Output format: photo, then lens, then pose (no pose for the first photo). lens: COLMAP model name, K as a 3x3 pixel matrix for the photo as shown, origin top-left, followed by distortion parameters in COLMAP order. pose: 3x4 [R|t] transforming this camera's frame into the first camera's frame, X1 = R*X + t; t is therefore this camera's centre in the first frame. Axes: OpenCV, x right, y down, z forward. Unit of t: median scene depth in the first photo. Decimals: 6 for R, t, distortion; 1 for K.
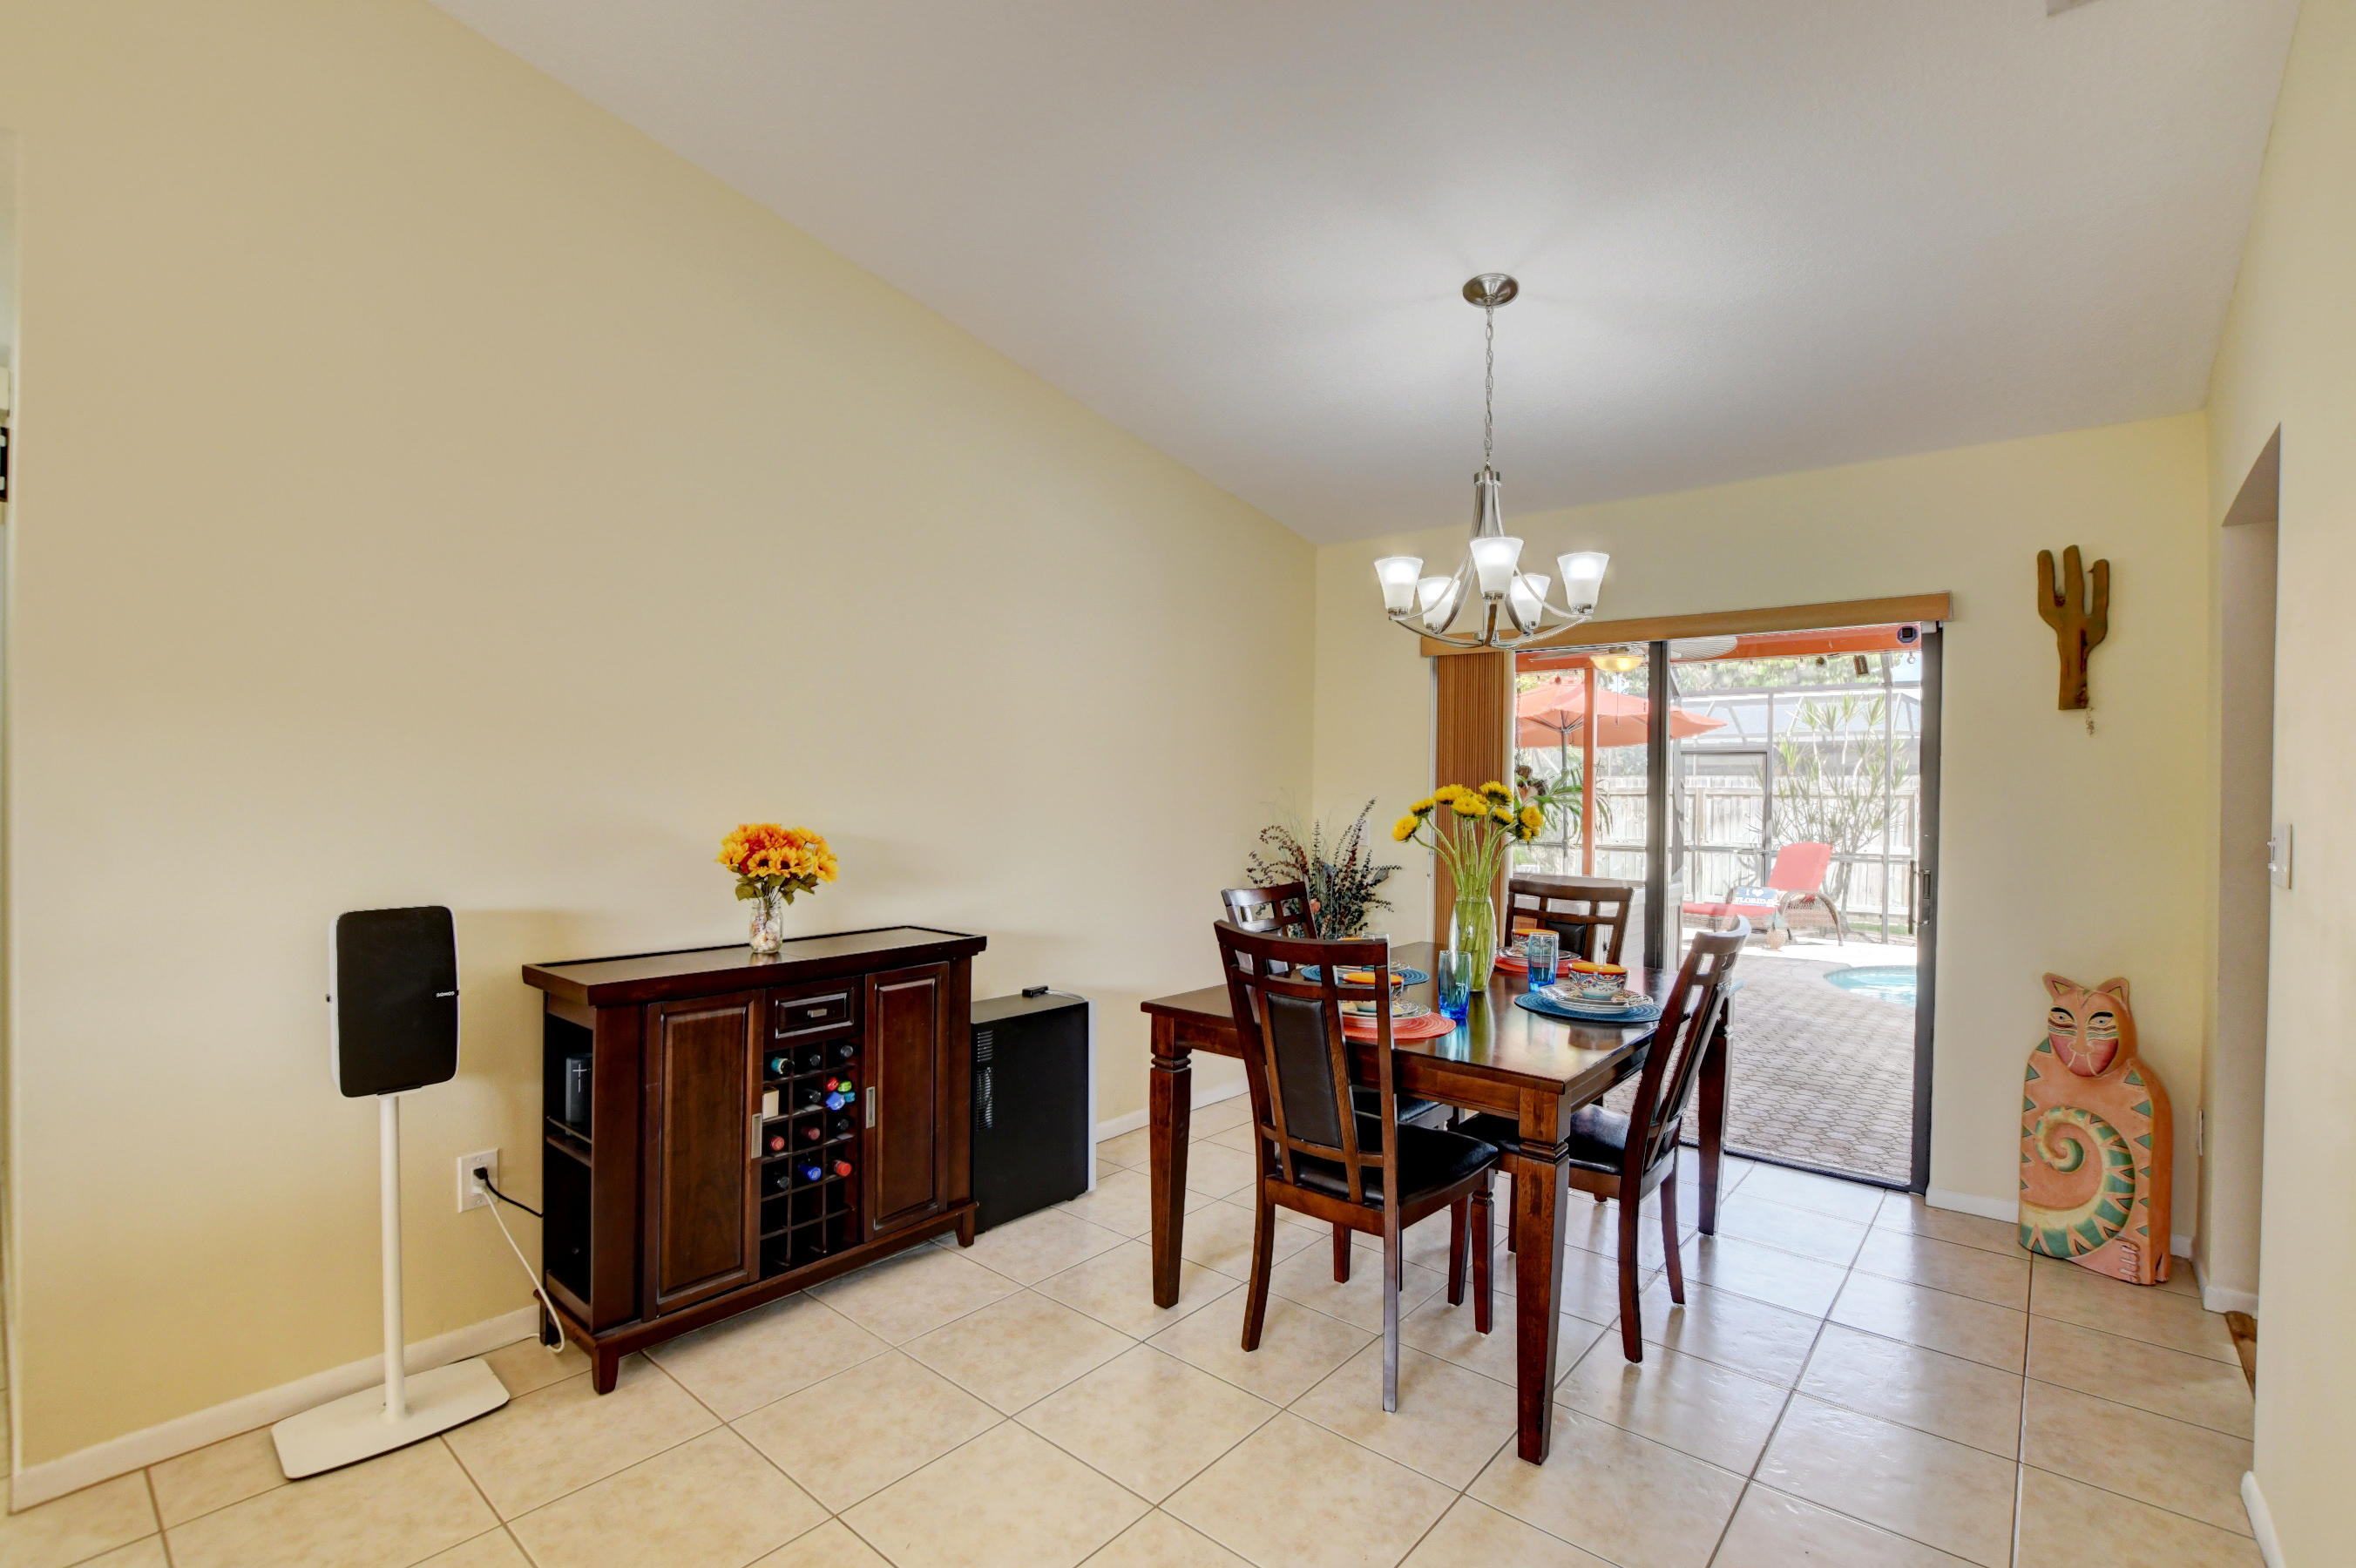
lens RADIAL K [[1037.3, 0, 1192.3], [0, 1037.3, 796.4], [0, 0, 1]] dist [-0.031020, 0.003519]
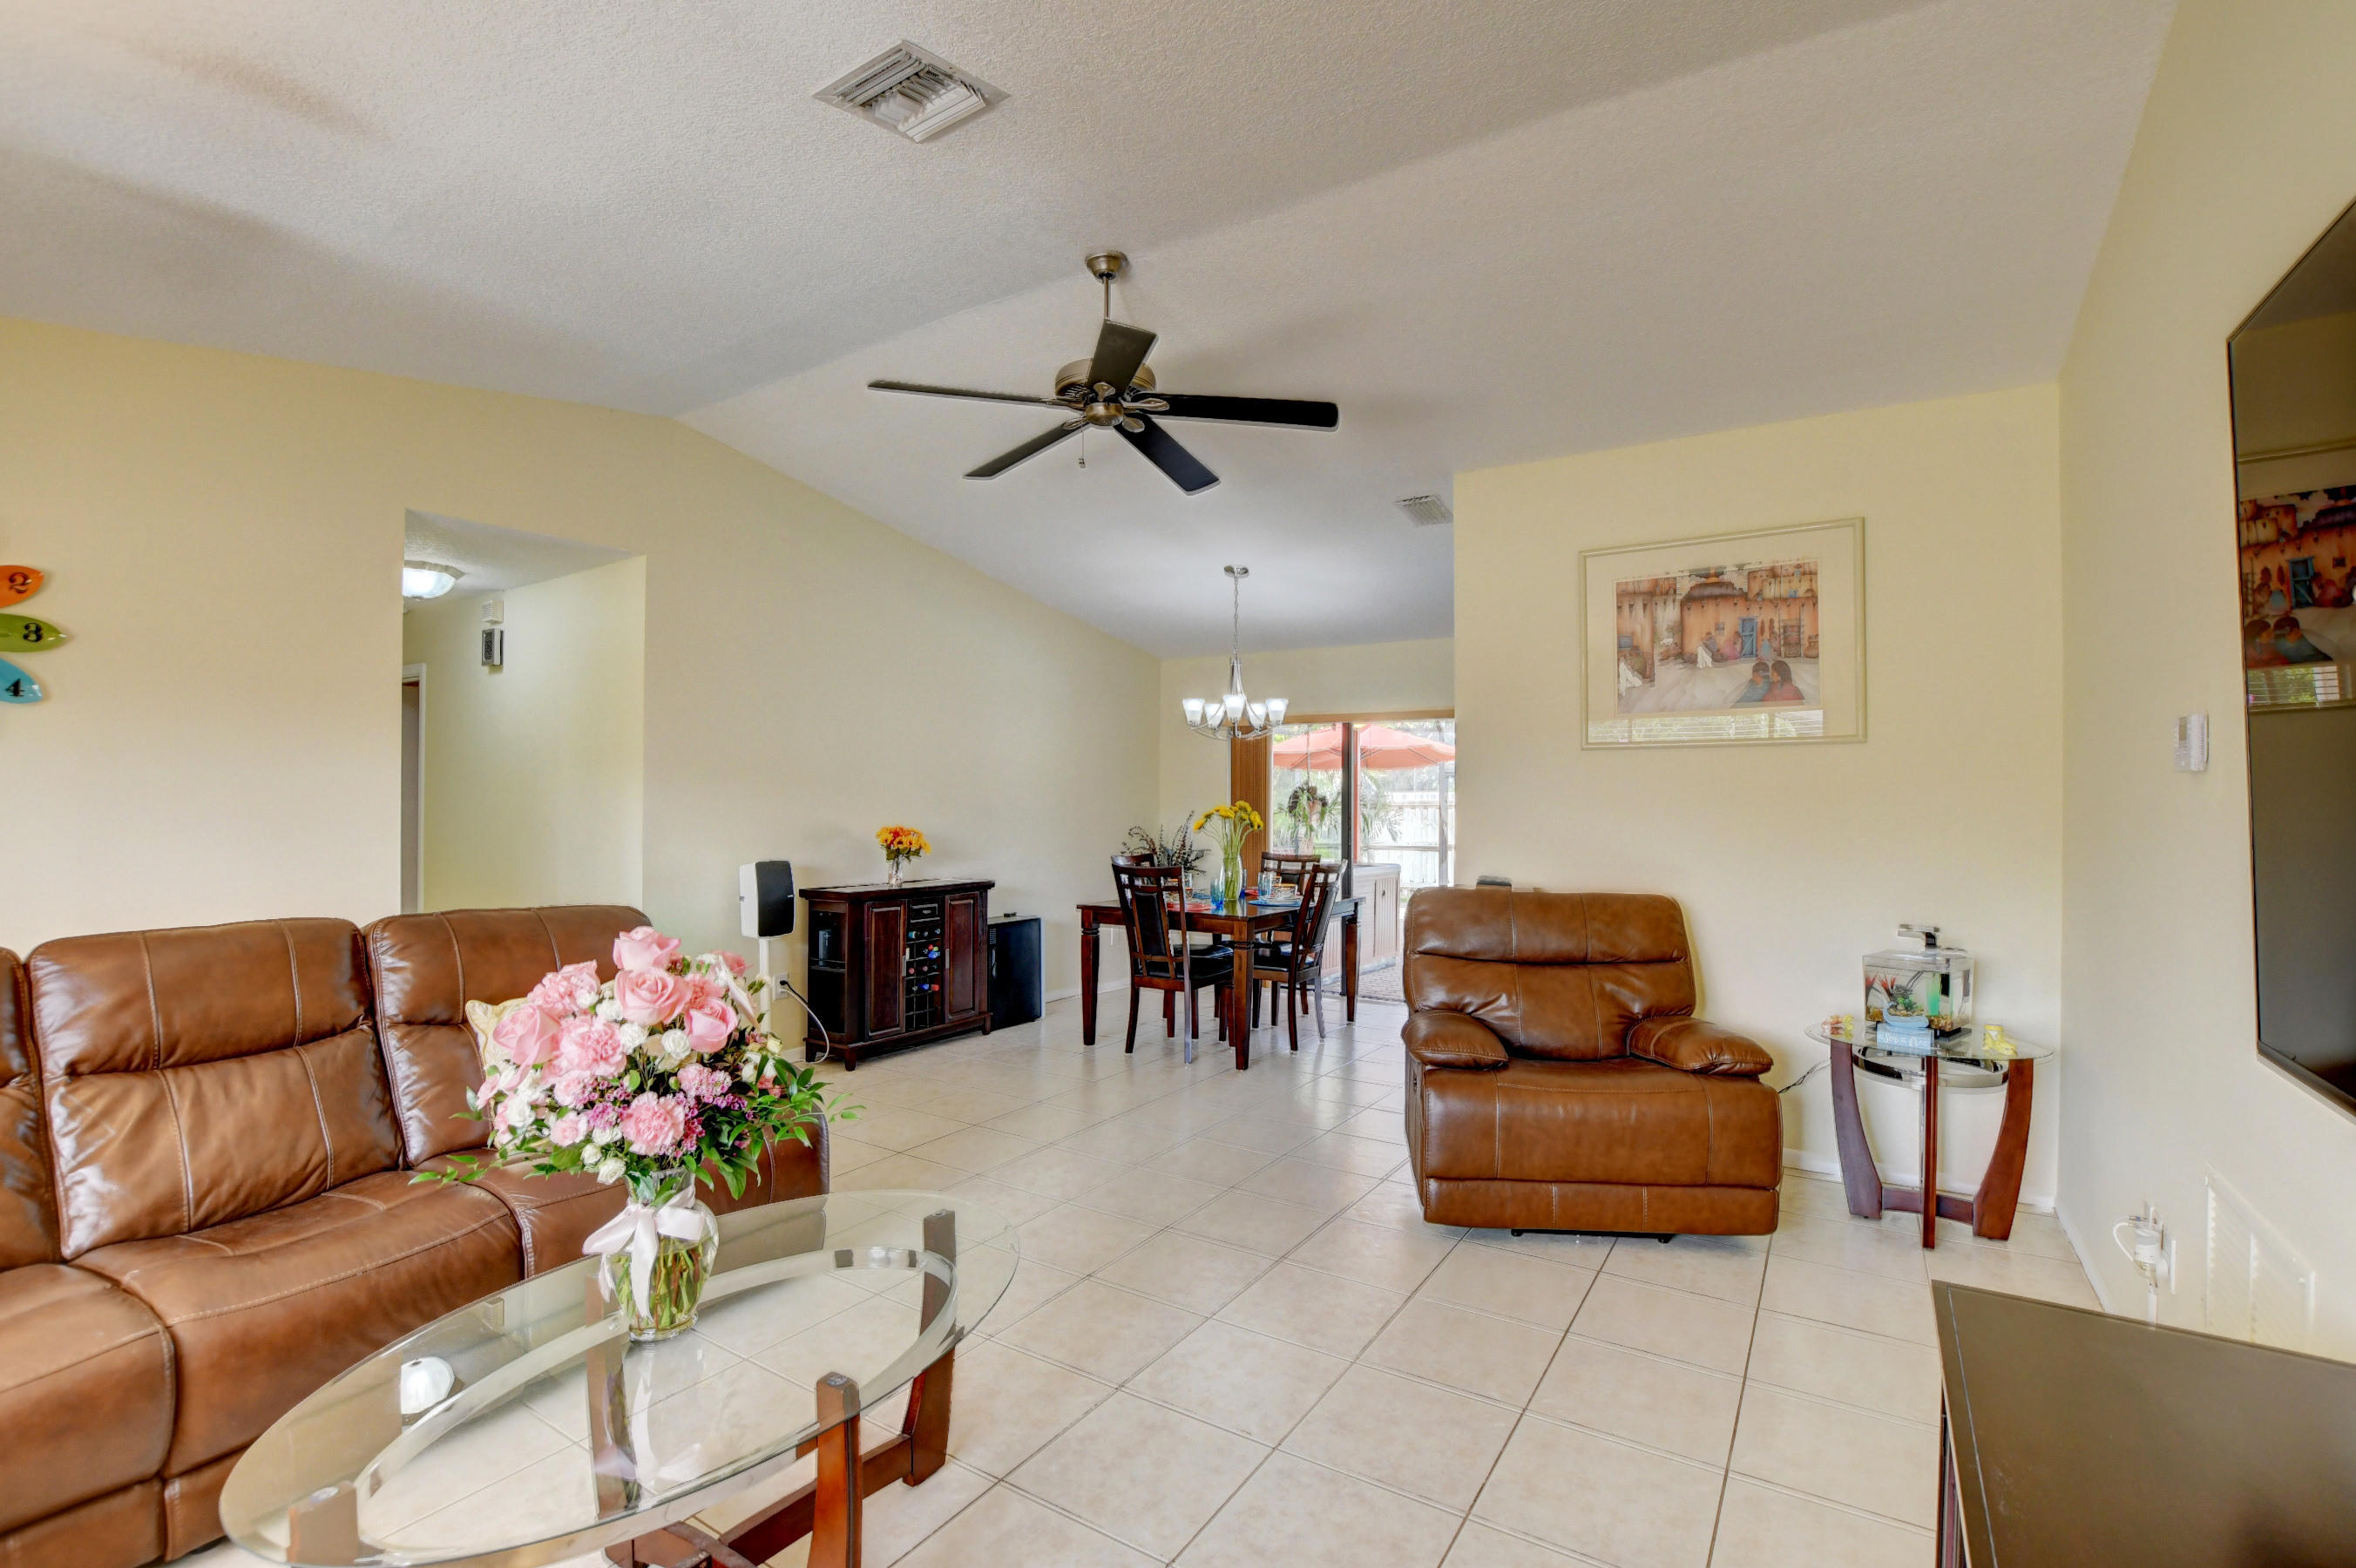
lens RADIAL K [[1037.3, 0, 1194.2], [0, 1037.3, 796.2], [0, 0, 1]] dist [-0.031020, 0.003519]
pose [[0.991107, -0.007809, 0.132839, -0.091373], [0.009610, 0.999870, -0.012925, 0.000533], [-0.132720, 0.014087, 0.991053, -1.185907]]
